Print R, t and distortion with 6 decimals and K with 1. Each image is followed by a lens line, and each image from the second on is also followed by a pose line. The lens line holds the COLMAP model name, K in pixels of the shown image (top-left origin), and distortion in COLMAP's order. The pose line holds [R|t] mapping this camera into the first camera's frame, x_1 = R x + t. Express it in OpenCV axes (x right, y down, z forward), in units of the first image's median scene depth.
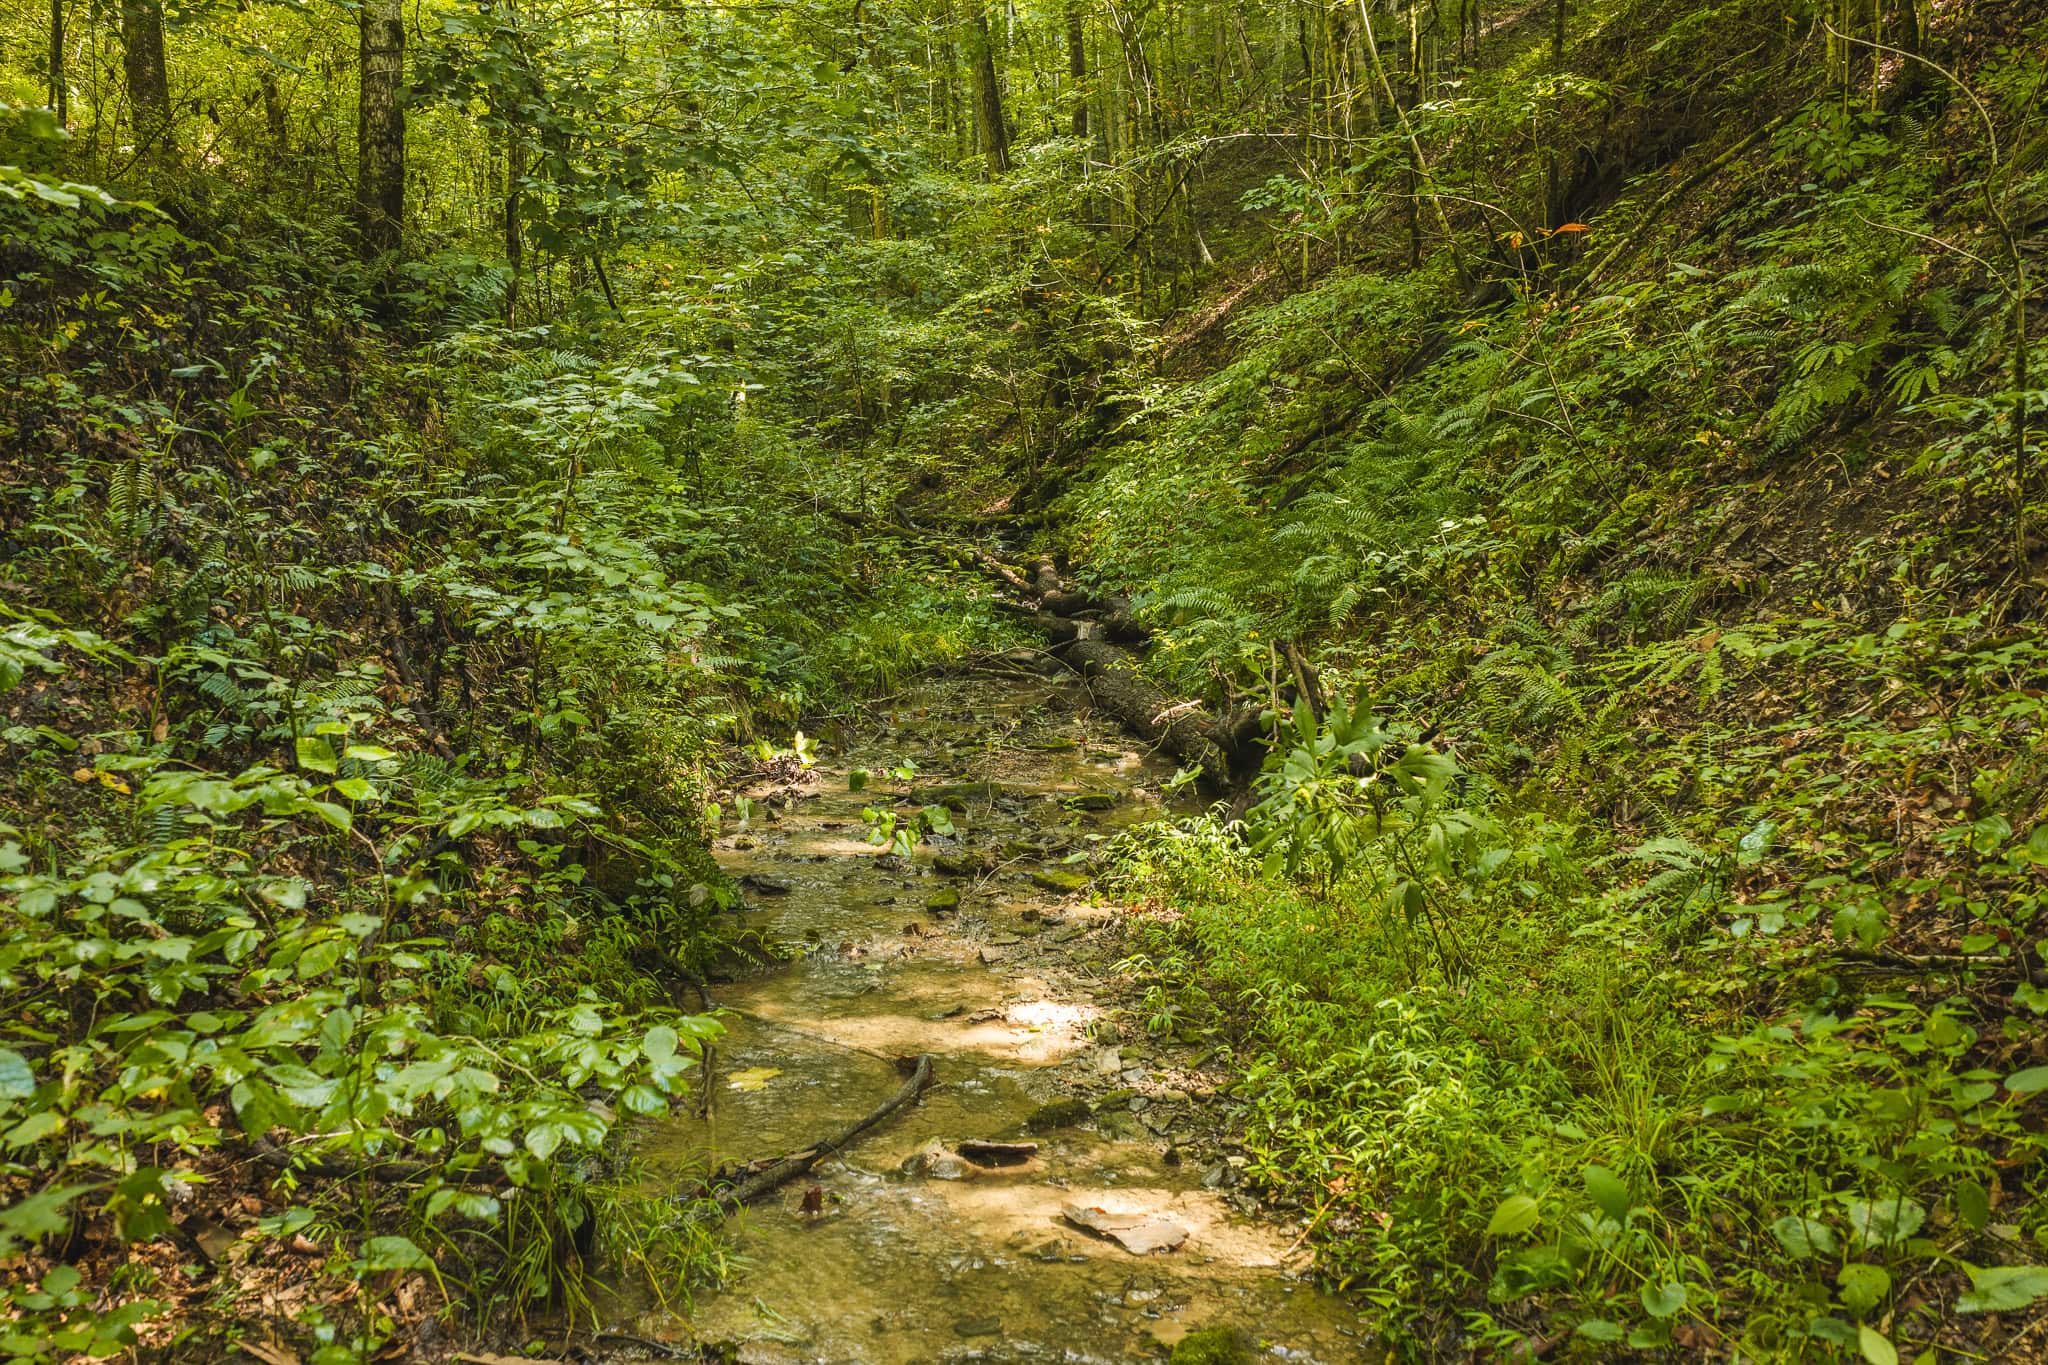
lens RADIAL K [[1687.8, 0, 1024.0], [0, 1687.8, 682.5], [0, 0, 1]] dist [0.004781, -0.012948]
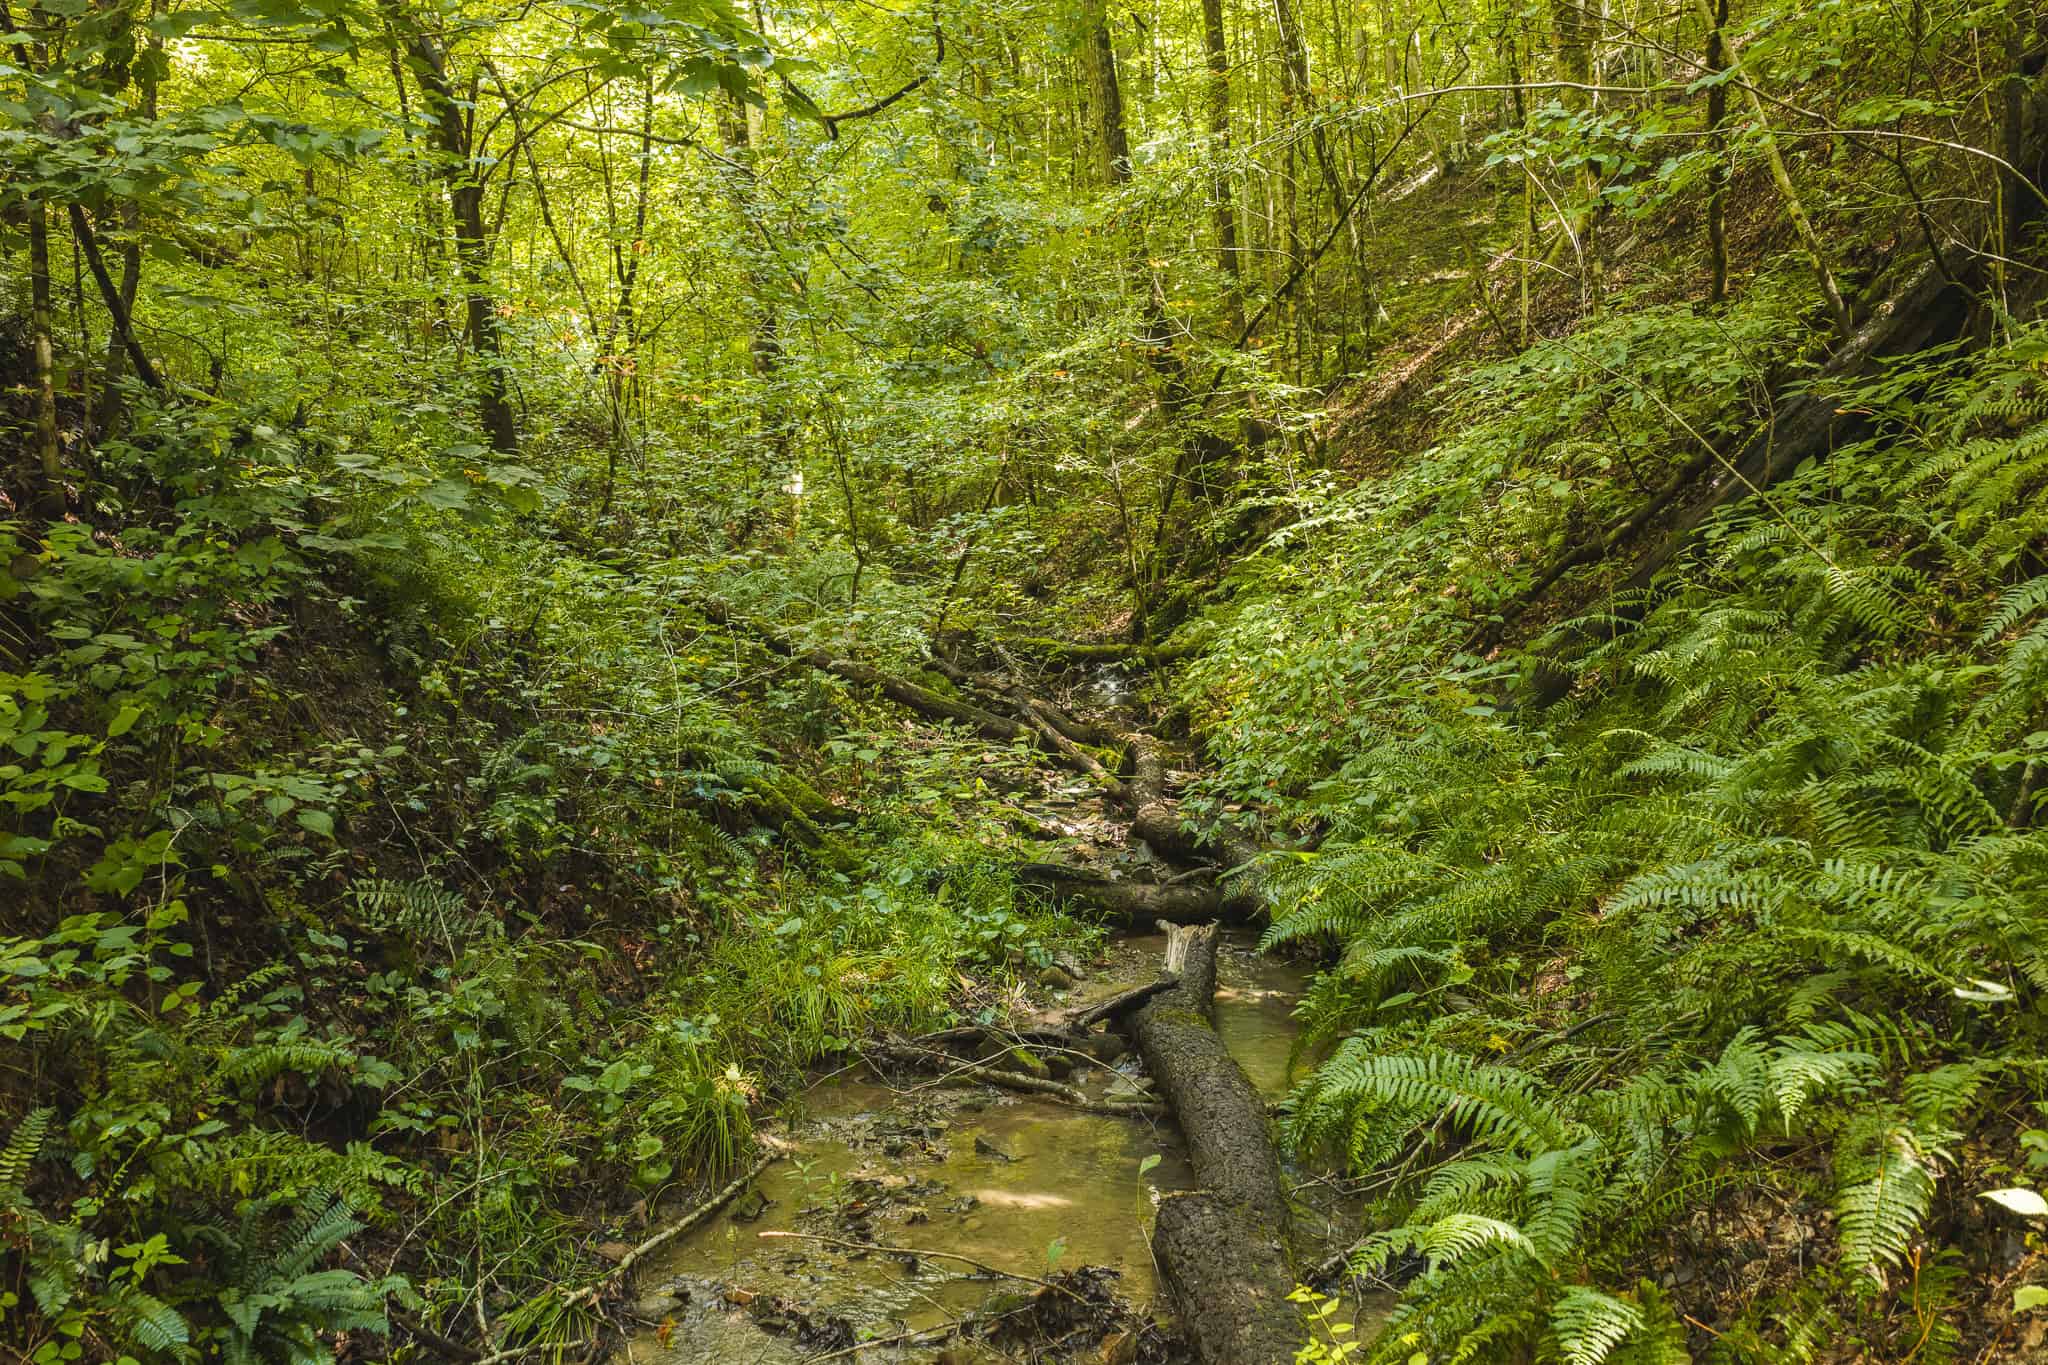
lens RADIAL K [[1687.8, 0, 1024.0], [0, 1687.8, 682.5], [0, 0, 1]] dist [0.004781, -0.012948]
pose [[0.995435, 0.007920, -0.095111, 0.024154], [-0.012110, 0.998978, -0.043555, -0.058892], [0.094669, 0.044508, 0.994513, 0.291442]]
